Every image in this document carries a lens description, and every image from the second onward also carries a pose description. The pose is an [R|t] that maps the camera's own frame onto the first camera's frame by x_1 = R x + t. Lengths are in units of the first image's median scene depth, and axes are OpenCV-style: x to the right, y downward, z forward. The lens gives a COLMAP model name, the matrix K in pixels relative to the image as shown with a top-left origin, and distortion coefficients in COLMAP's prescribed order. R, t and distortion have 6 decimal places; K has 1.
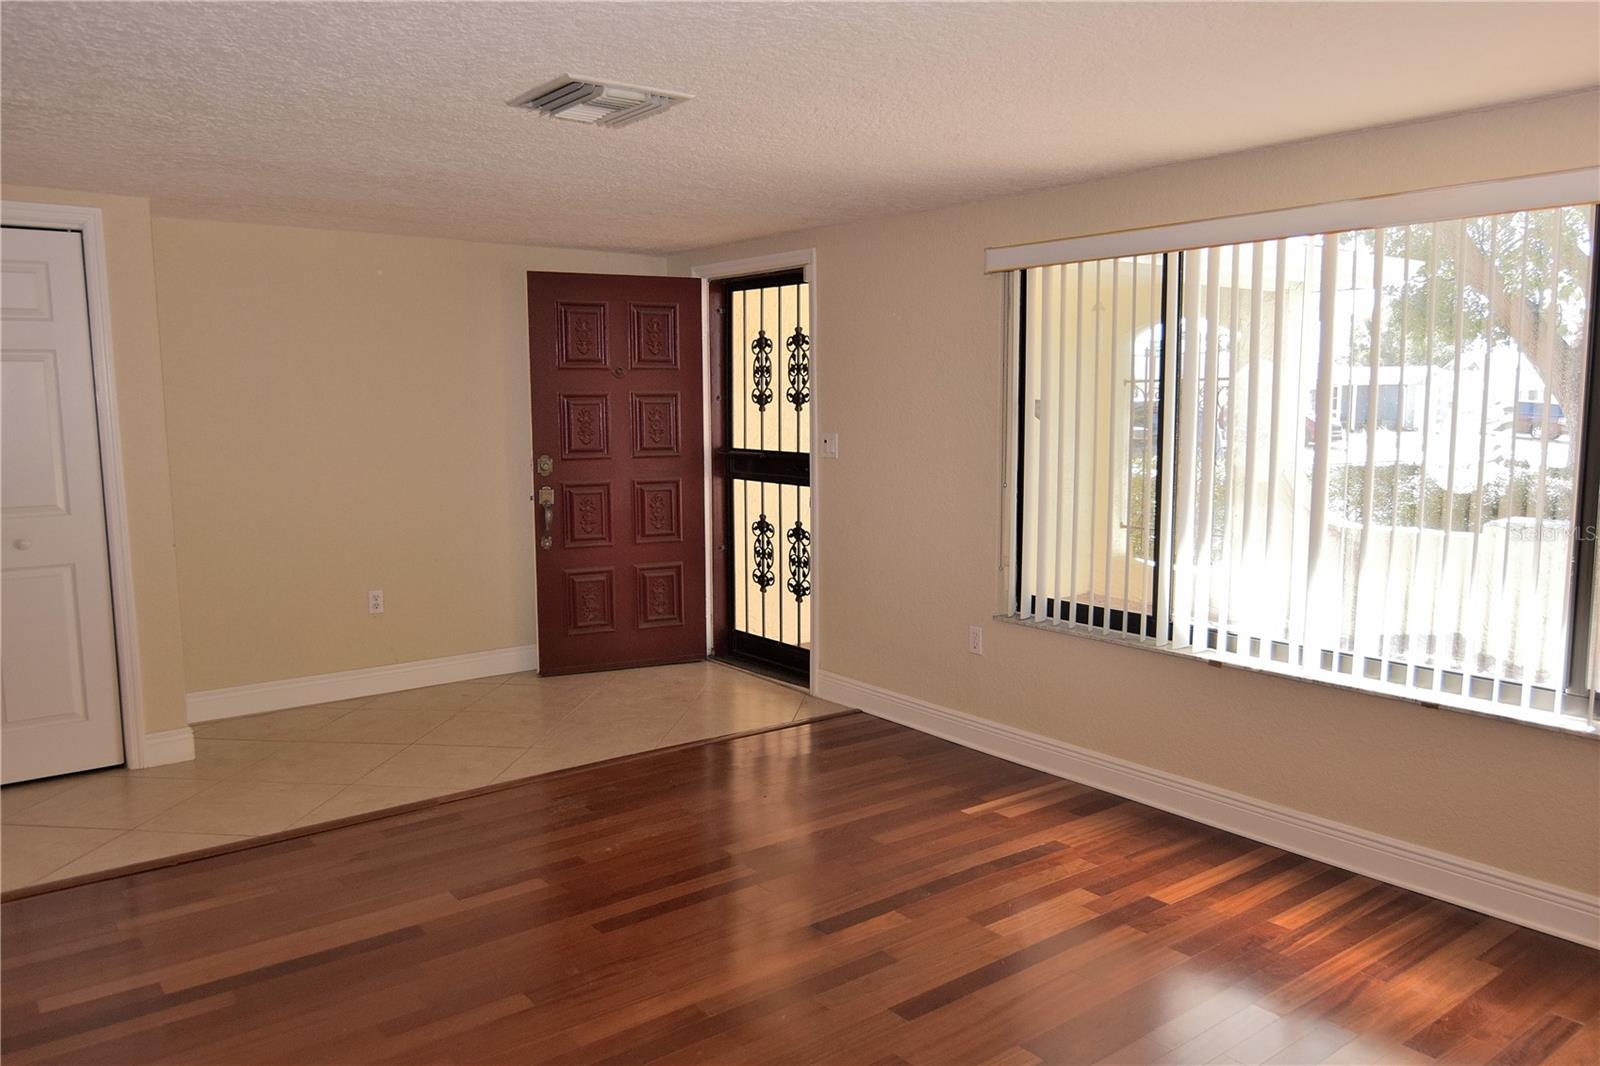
lens RADIAL K [[1174.5, 0, 800.0], [0, 1174.5, 533.0], [0, 0, 1]] dist [0.039251, -0.001082]
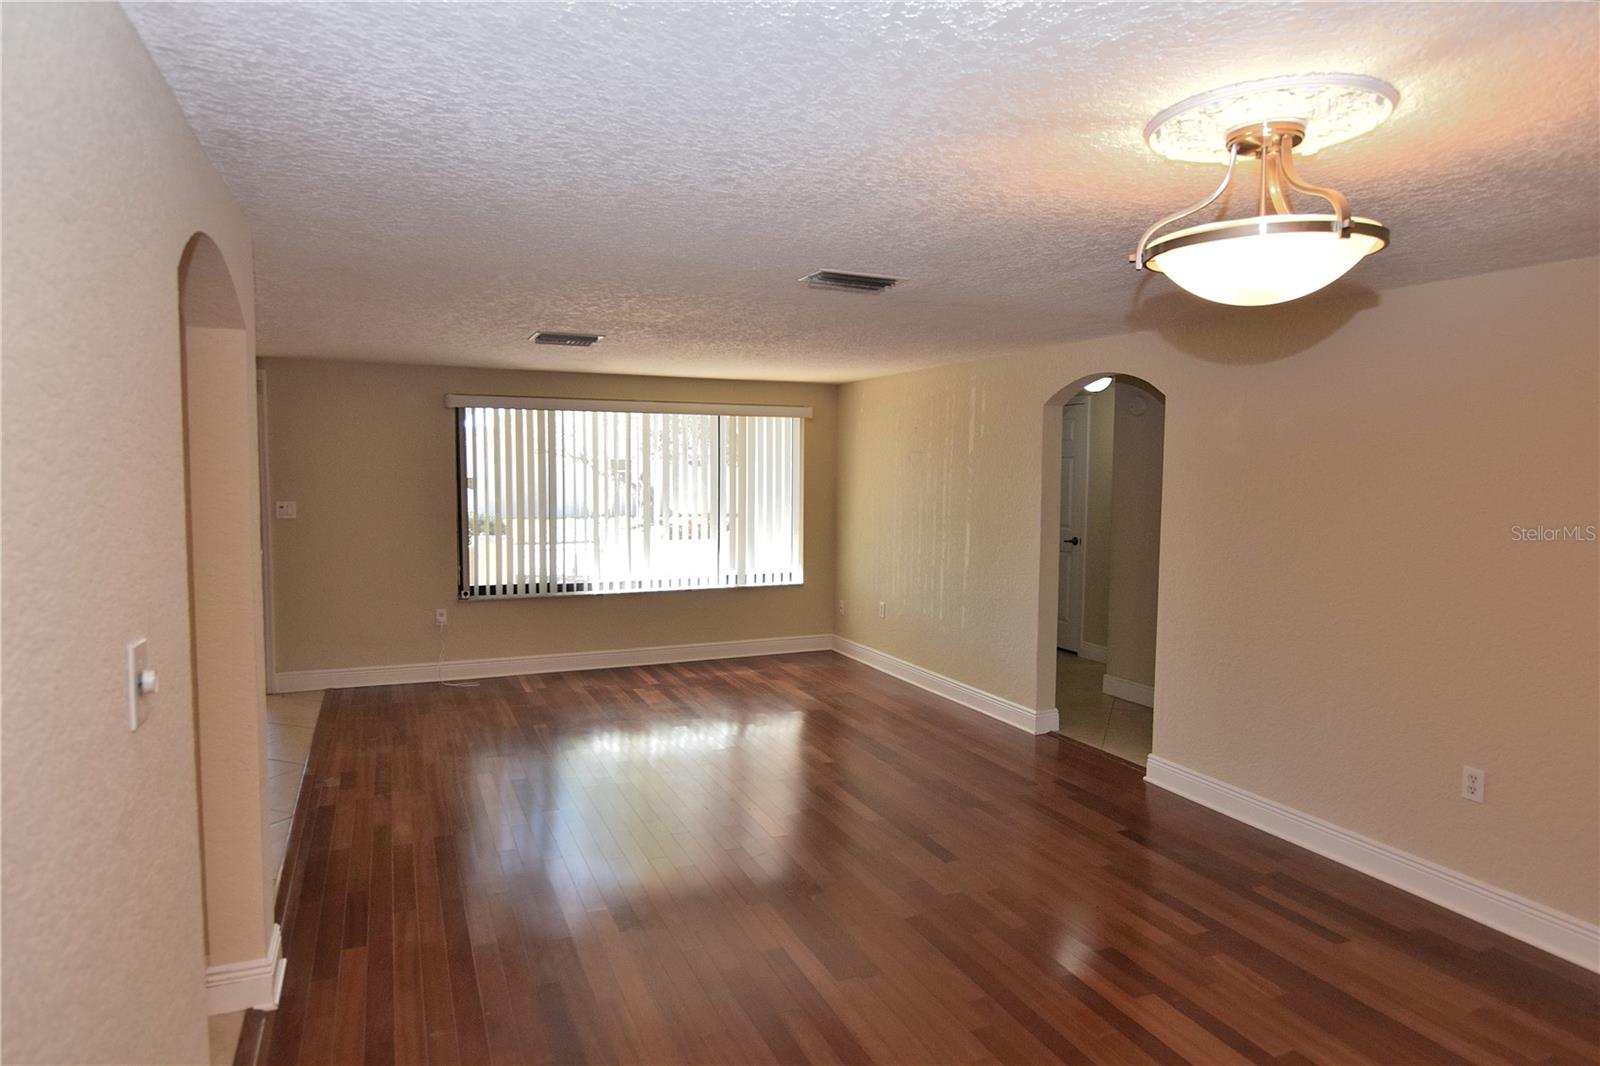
lens RADIAL K [[936.0, 0, 800.0], [0, 936.0, 533.0], [0, 0, 1]] dist [0.000824, -0.000033]
pose [[0.232427, -0.057602, 0.970907, -0.832140], [0.109069, 0.993492, 0.032832, -0.015232], [-0.966479, 0.098264, 0.237196, 0.124903]]
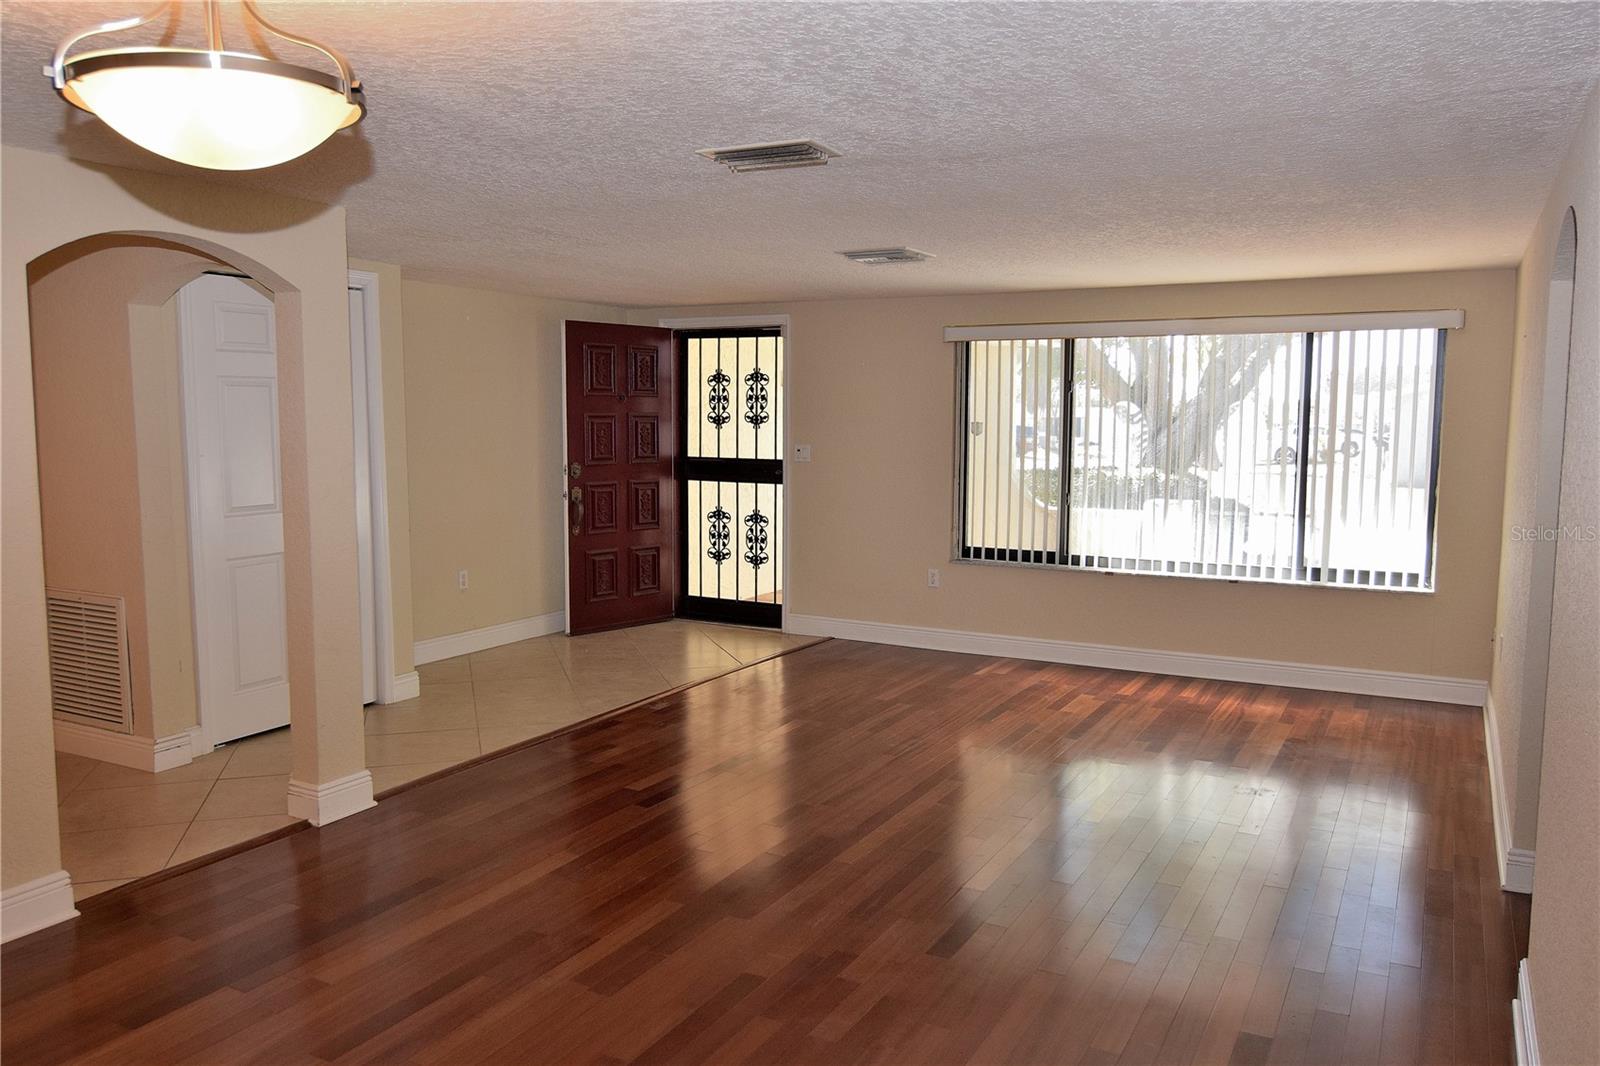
lens RADIAL K [[1197.8, 0, 800.0], [0, 1197.8, 533.0], [0, 0, 1]] dist [0.035070, 0.000063]
pose [[0.914341, -0.030016, 0.403831, -0.512924], [0.037118, 0.999263, -0.009768, 0.032518], [-0.403240, 0.023921, 0.914782, -0.291112]]
